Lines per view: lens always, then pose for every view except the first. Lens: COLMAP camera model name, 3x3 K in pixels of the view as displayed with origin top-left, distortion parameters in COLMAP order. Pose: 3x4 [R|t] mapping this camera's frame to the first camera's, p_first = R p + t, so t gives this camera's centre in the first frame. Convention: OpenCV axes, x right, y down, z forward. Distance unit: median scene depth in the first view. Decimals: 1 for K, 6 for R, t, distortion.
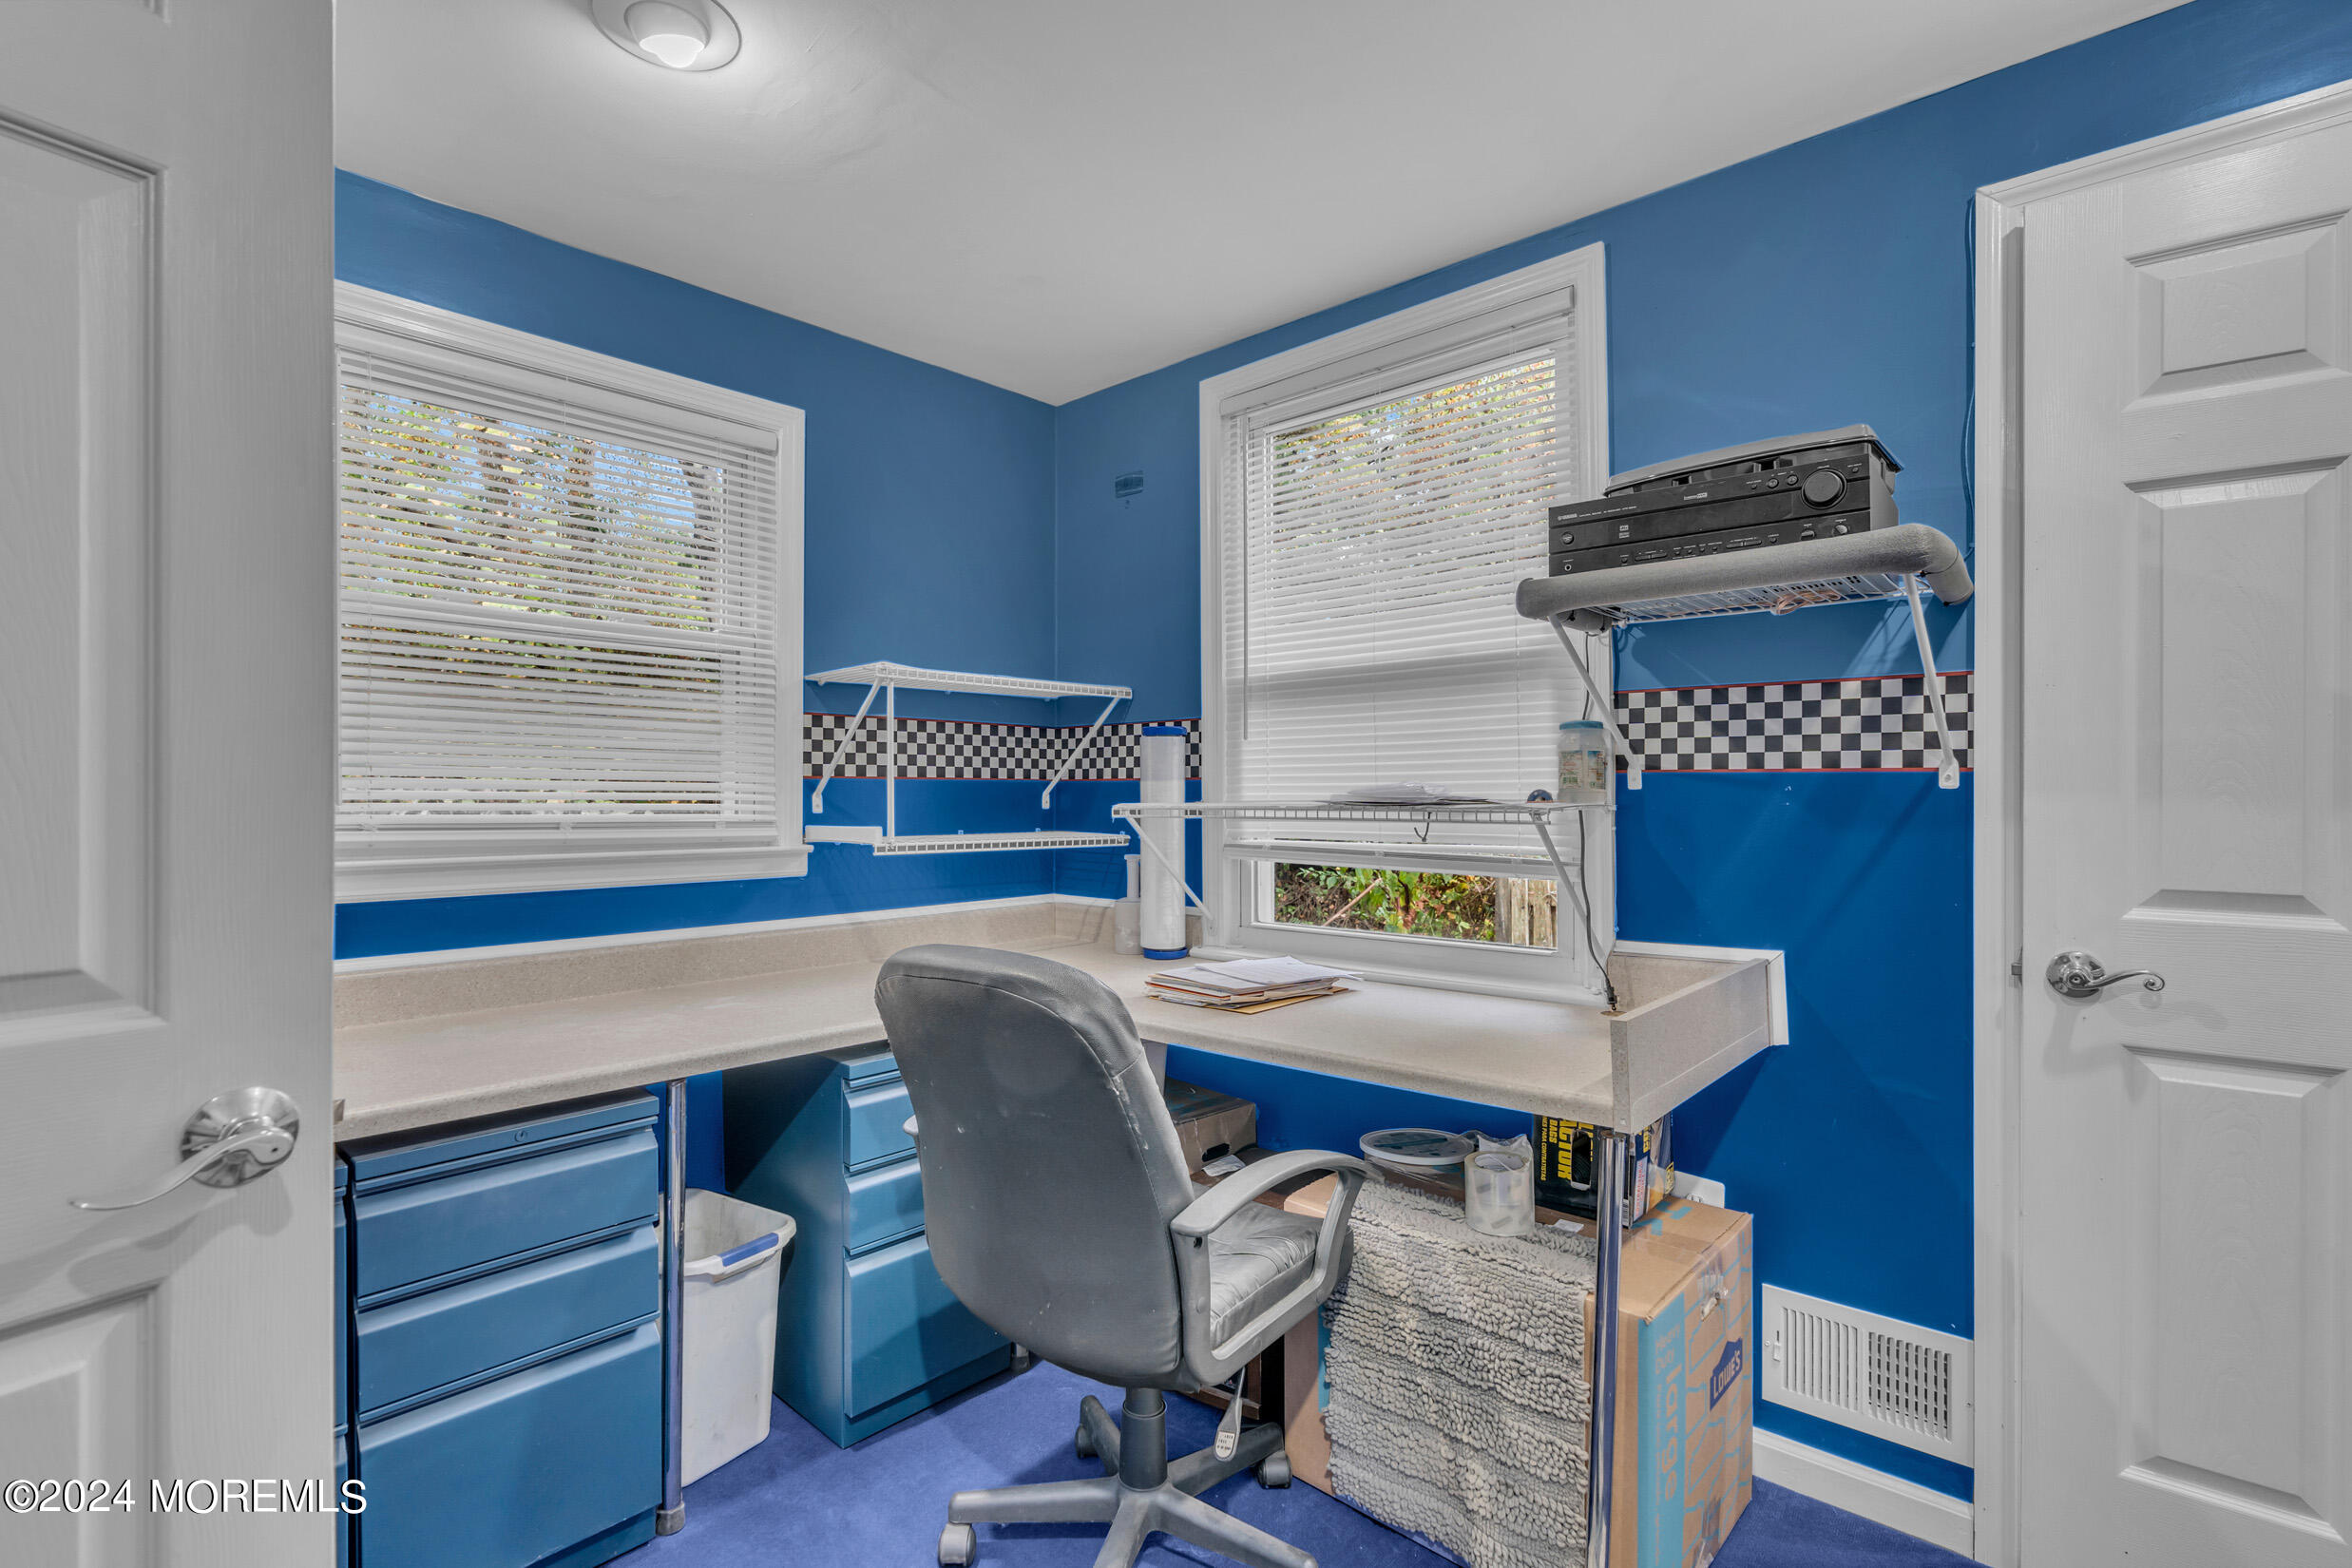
lens RADIAL K [[1084.3, 0, 1204.0], [0, 1084.3, 792.0], [0, 0, 1]] dist [-0.007759, 0.004597]
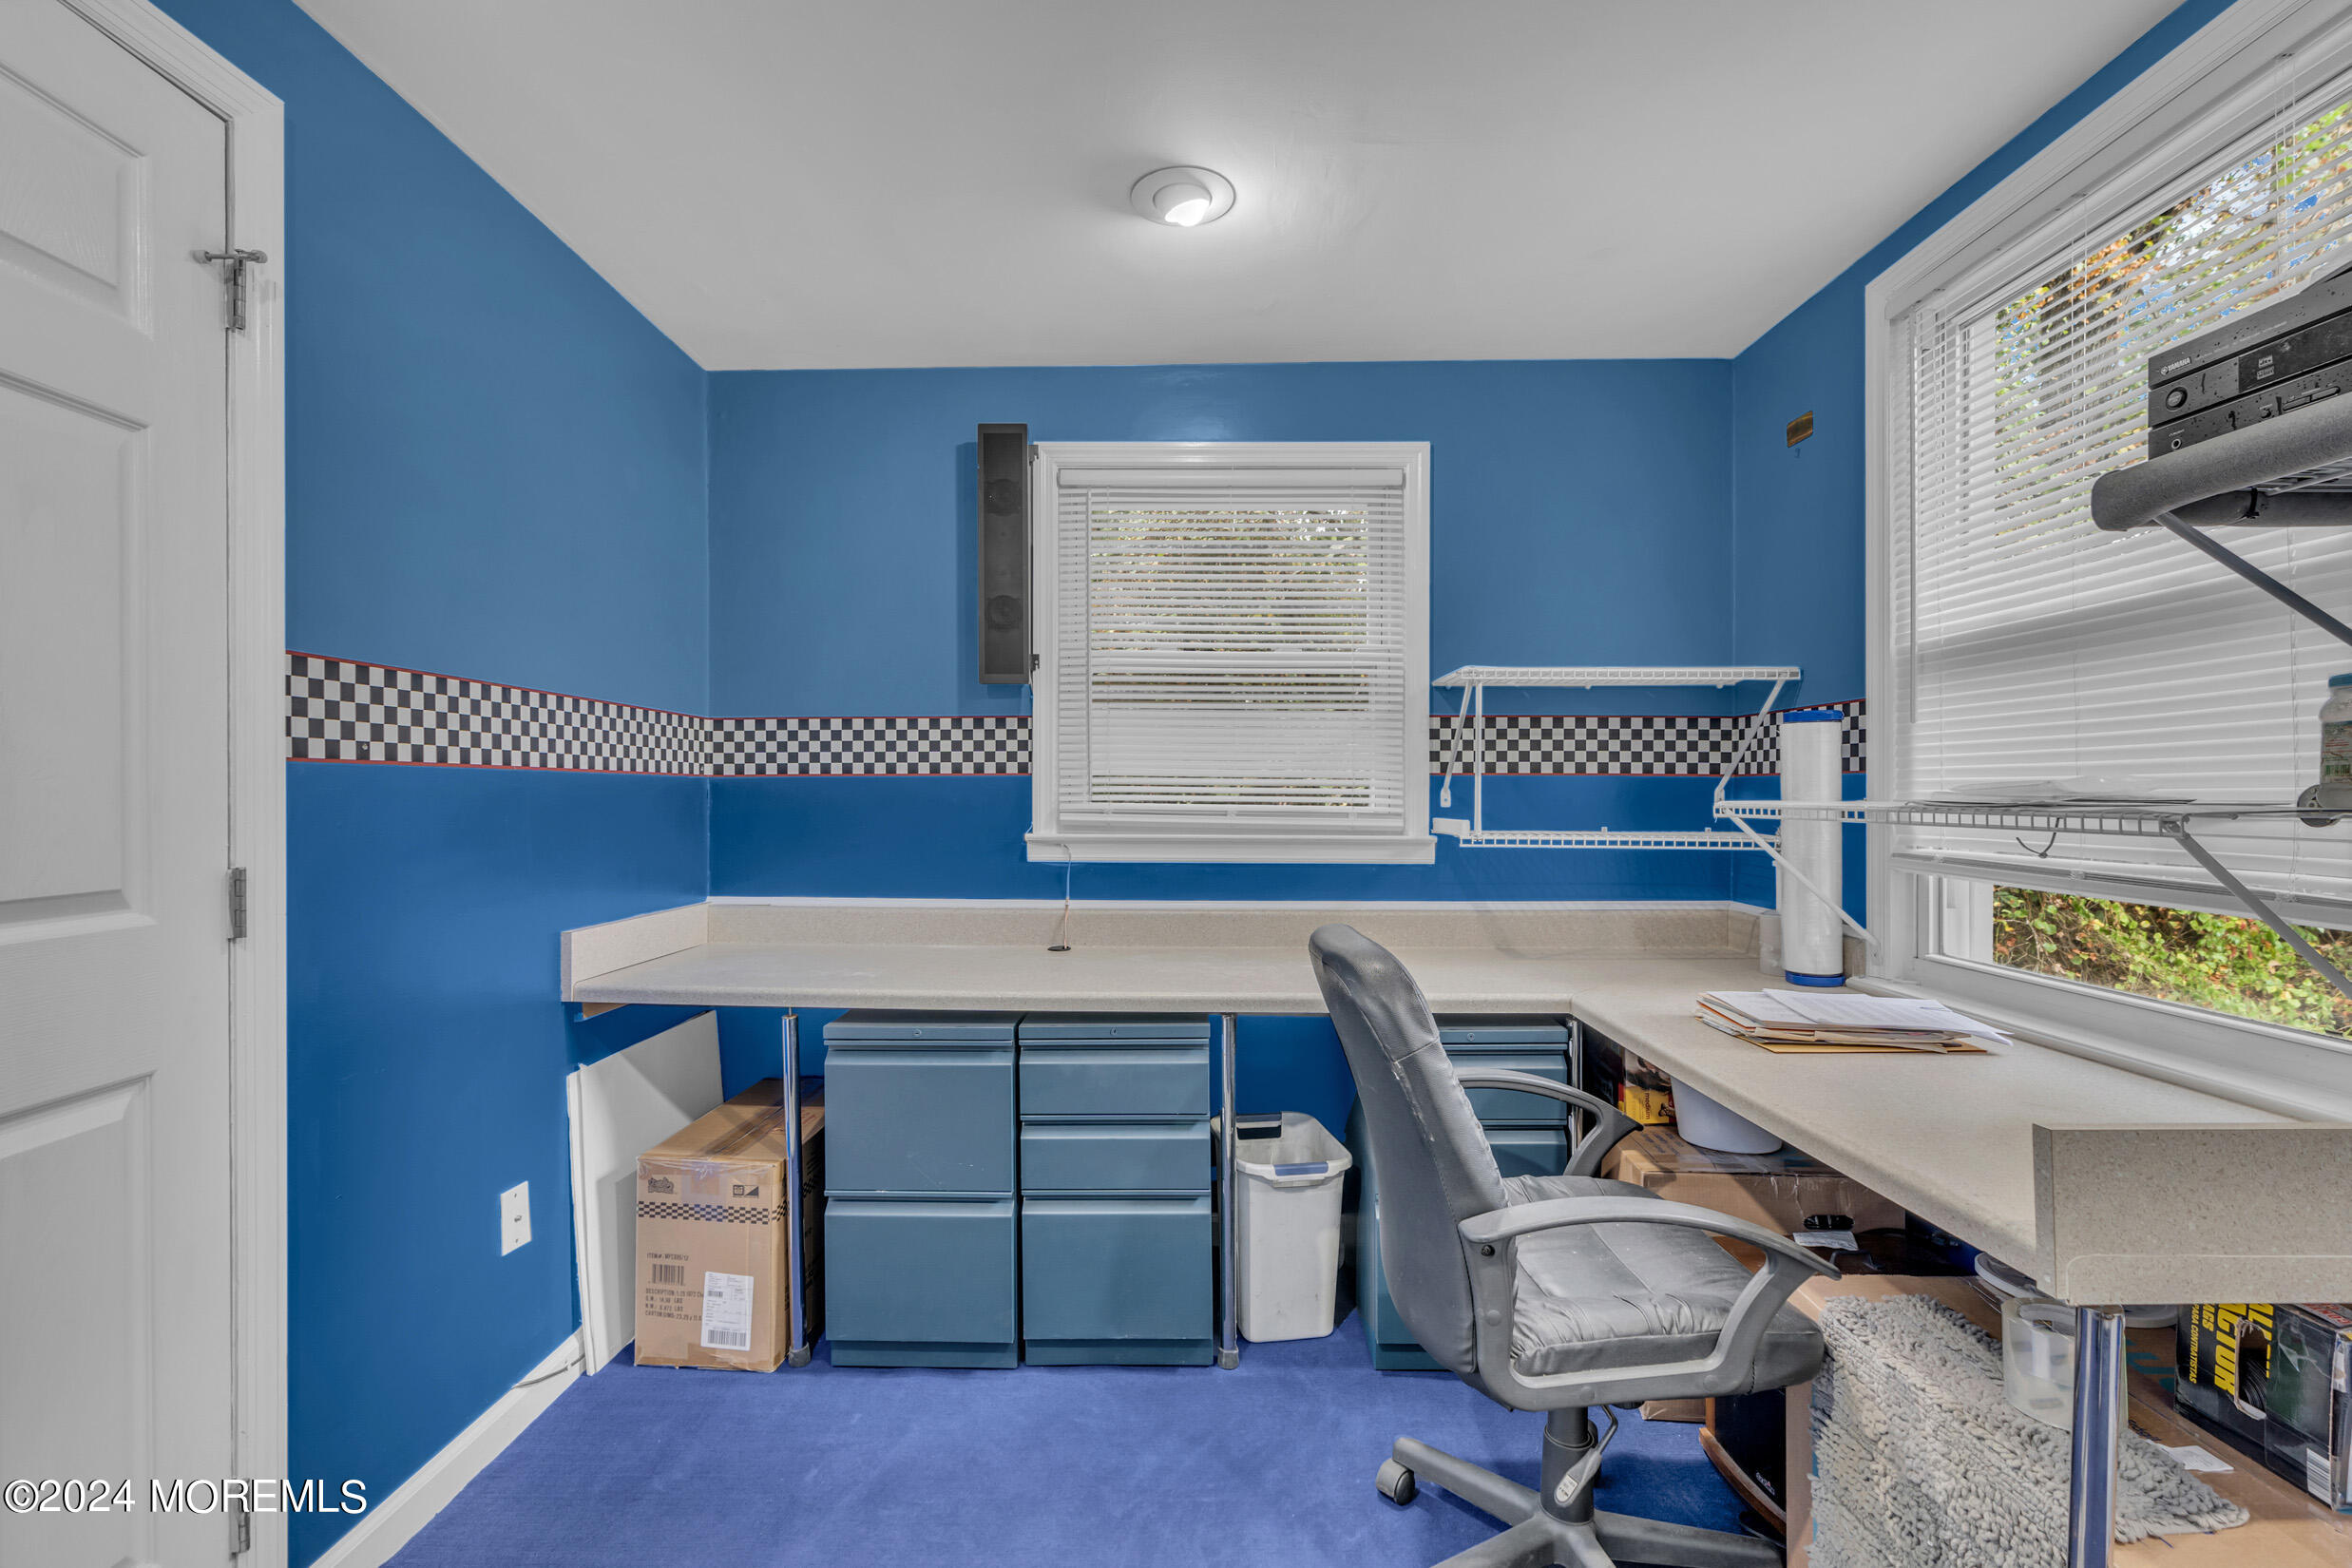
lens RADIAL K [[1067.0, 0, 1181.4], [0, 1067.0, 798.5], [0, 0, 1]] dist [-0.006609, 0.004081]
pose [[0.669816, 0.009421, -0.742468, 0.269535], [-0.002936, 0.999945, 0.010039, 0.001002], [0.742522, -0.004544, 0.669807, 0.083529]]
